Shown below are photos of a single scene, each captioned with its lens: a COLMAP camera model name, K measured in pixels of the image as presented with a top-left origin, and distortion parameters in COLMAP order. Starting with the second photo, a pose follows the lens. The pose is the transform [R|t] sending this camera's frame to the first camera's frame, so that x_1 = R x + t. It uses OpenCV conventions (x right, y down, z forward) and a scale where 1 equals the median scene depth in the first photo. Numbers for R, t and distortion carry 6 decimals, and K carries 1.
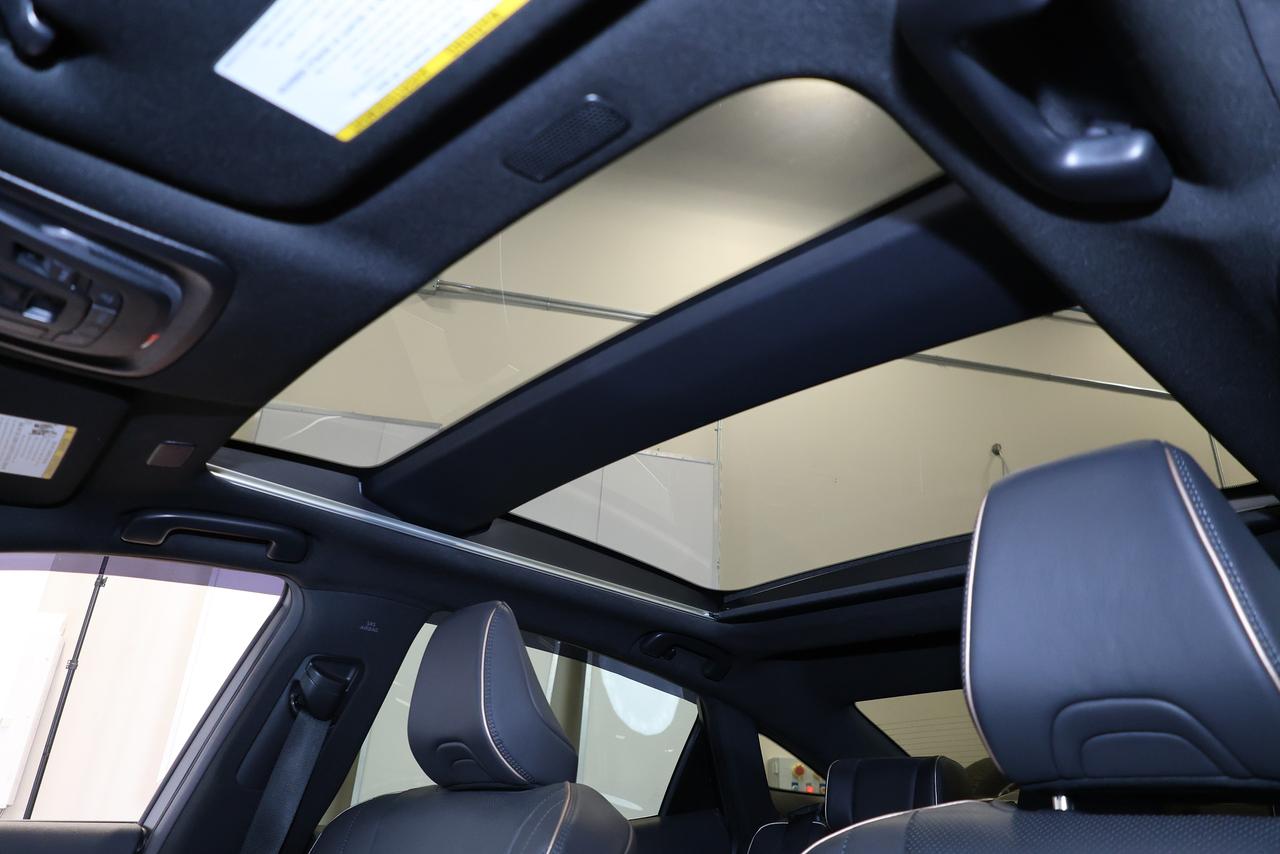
lens RADIAL K [[923.4, 0, 648.0], [0, 923.4, 423.3], [0, 0, 1]] dist [-0.005191, 0.006927]
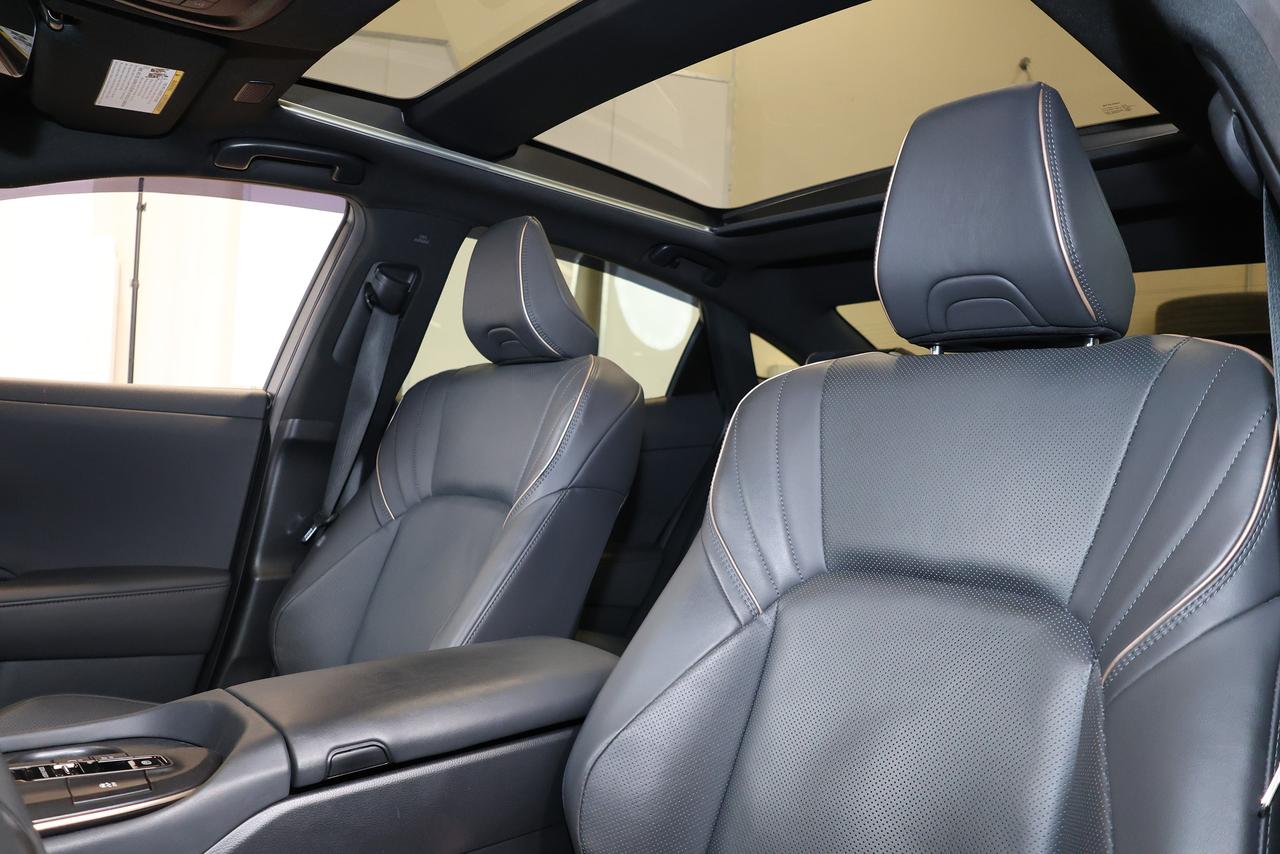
lens RADIAL K [[923.4, 0, 642.3], [0, 923.4, 434.9], [0, 0, 1]] dist [-0.005191, 0.006927]
pose [[0.999708, 0.002218, -0.024078, 0.013850], [0.007630, 0.915981, 0.401148, -0.026167], [0.022945, -0.401215, 0.915697, -0.198947]]
